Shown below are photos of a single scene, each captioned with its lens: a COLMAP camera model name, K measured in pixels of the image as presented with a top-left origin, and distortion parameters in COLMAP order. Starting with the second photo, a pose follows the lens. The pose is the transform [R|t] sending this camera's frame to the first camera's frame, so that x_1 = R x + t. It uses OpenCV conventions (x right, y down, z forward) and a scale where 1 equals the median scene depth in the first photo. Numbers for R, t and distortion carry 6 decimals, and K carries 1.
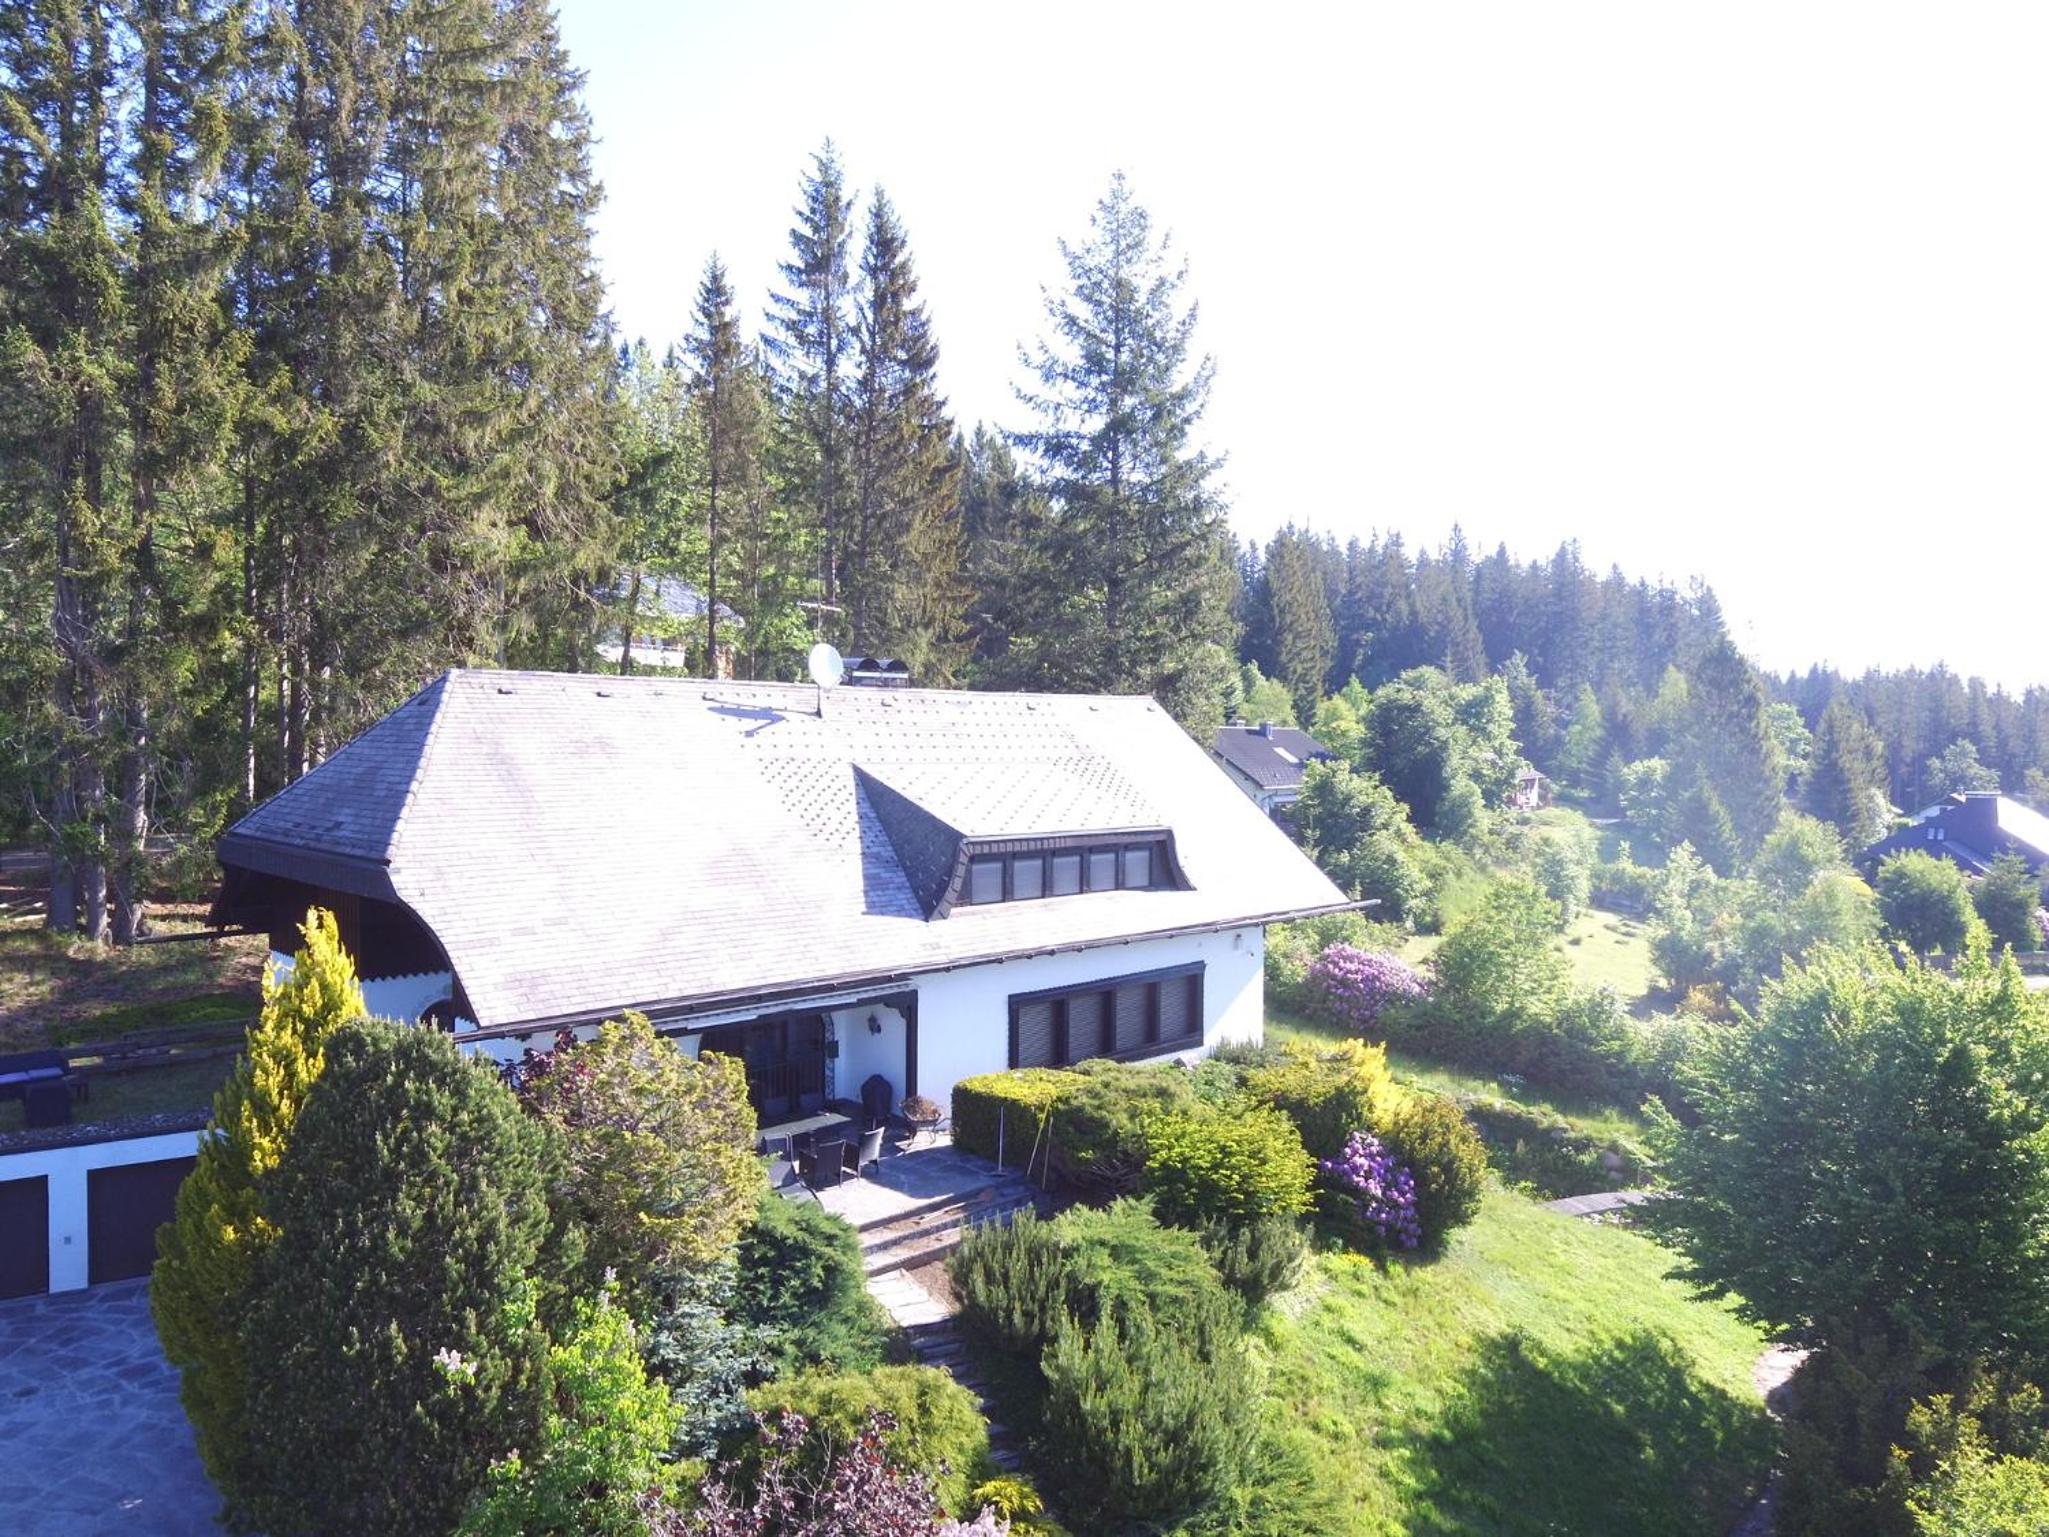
lens RADIAL K [[1432.3, 0, 1024.5], [0, 1432.3, 768.5], [0, 0, 1]] dist [0.058867, -0.116964]
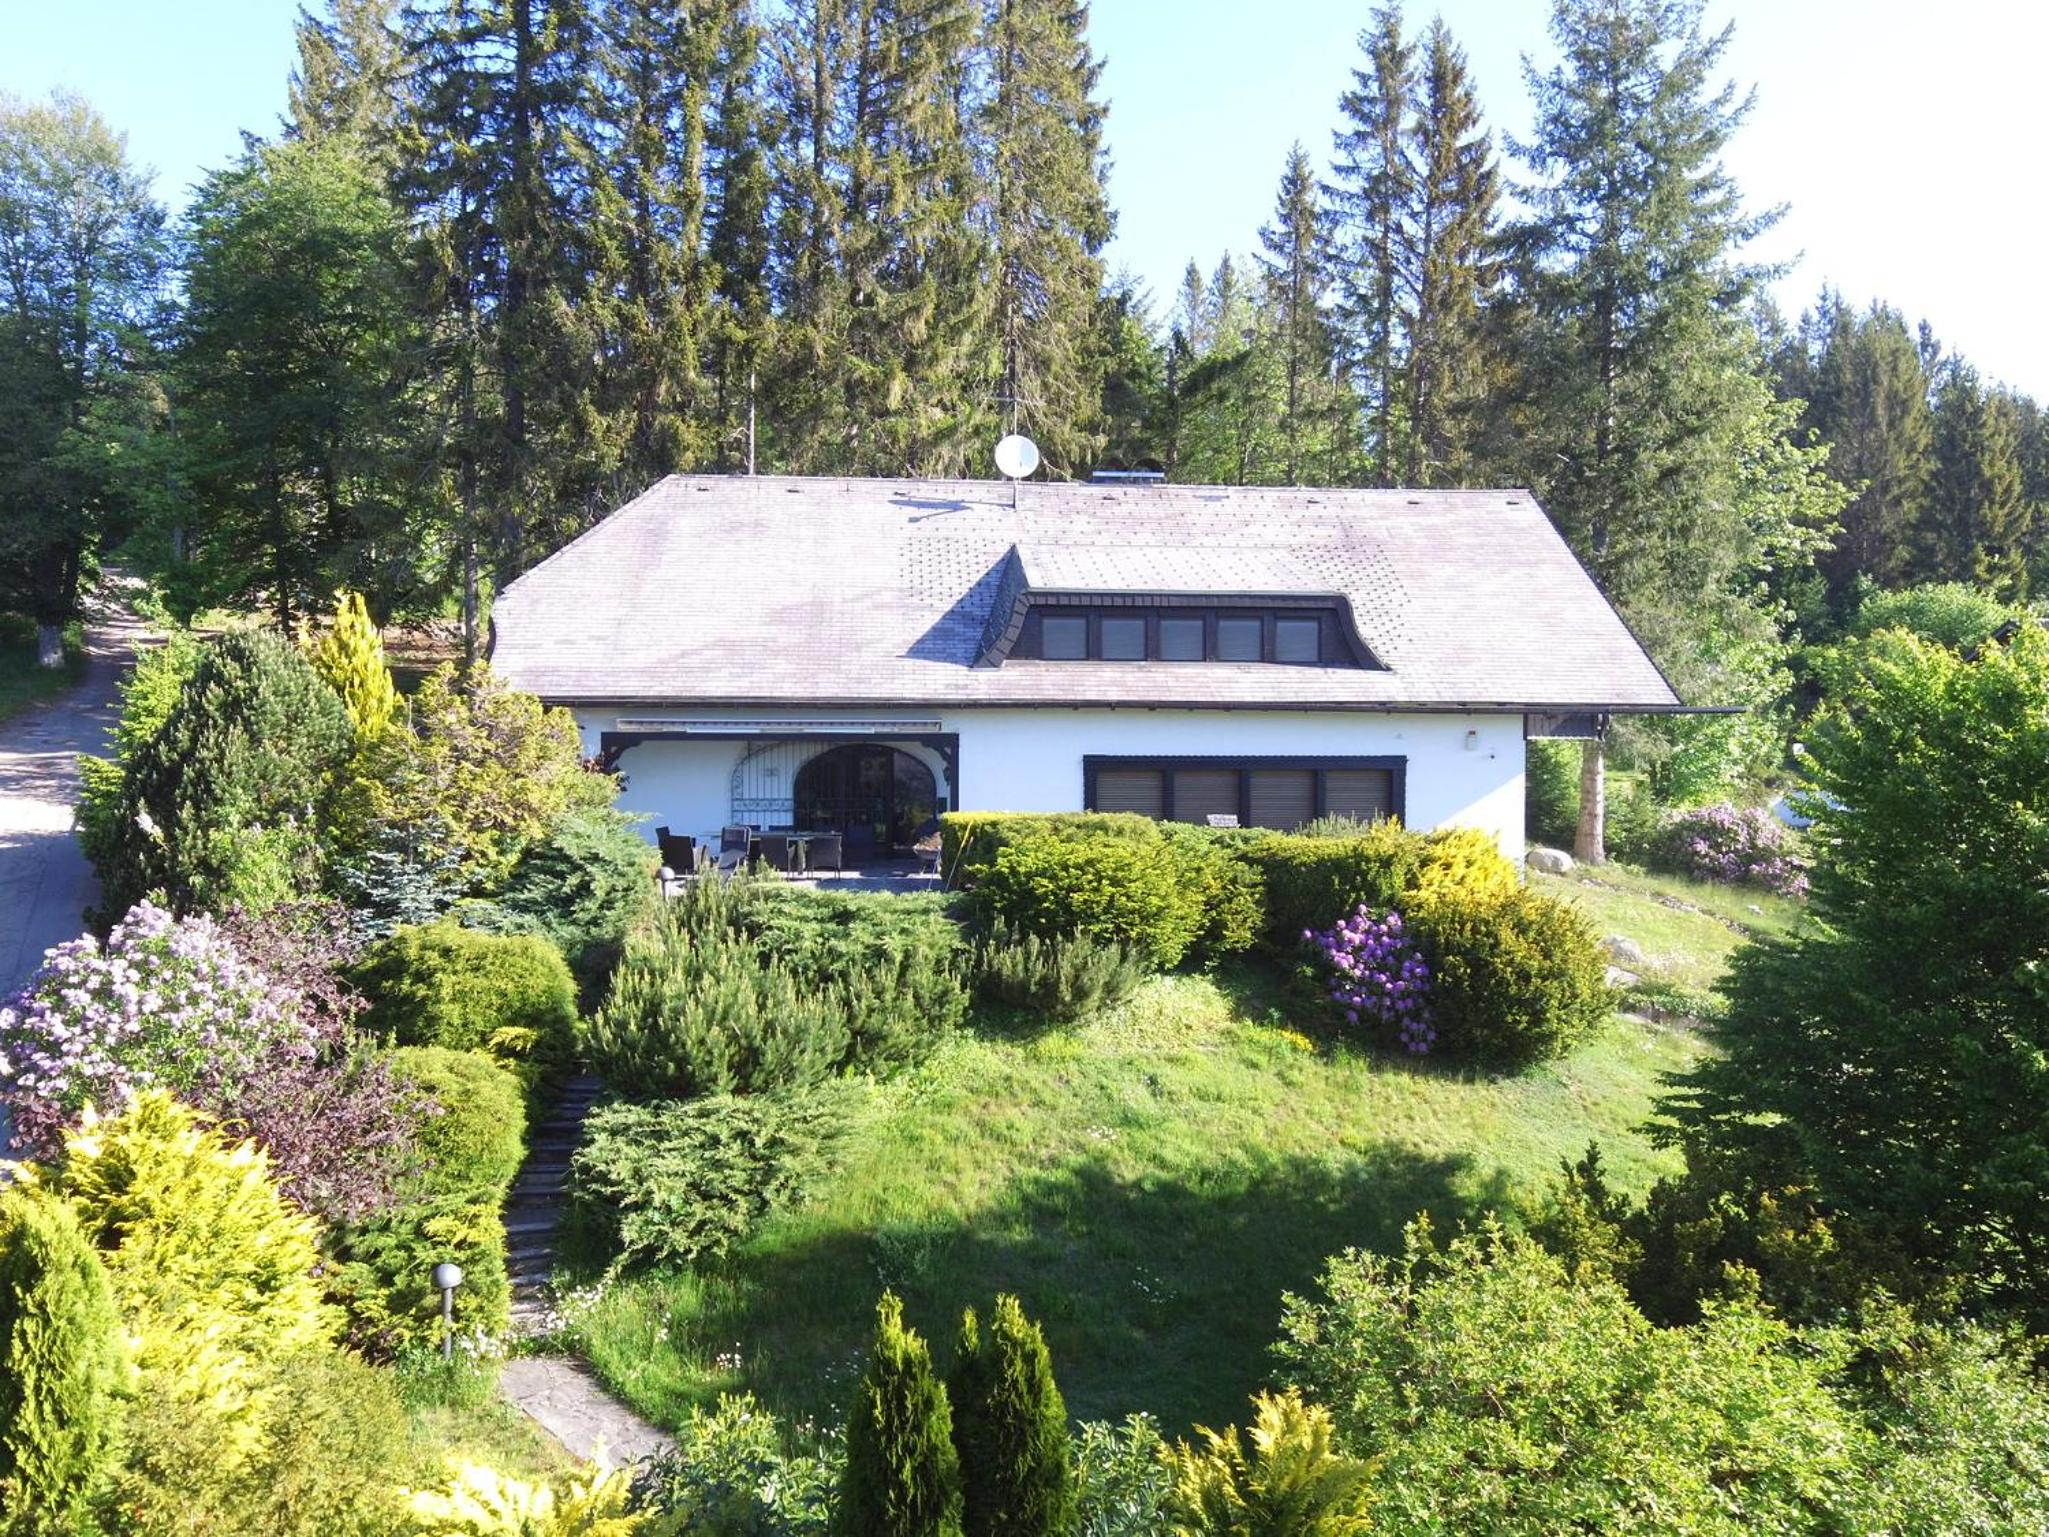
lens RADIAL K [[1432.3, 0, 1024.5], [0, 1432.3, 768.5], [0, 0, 1]] dist [0.058867, -0.116964]
pose [[0.766567, 0.003539, -0.642154, 0.509556], [-0.011450, 0.999901, -0.008157, 0.155909], [0.642062, 0.013605, 0.766532, 0.216324]]
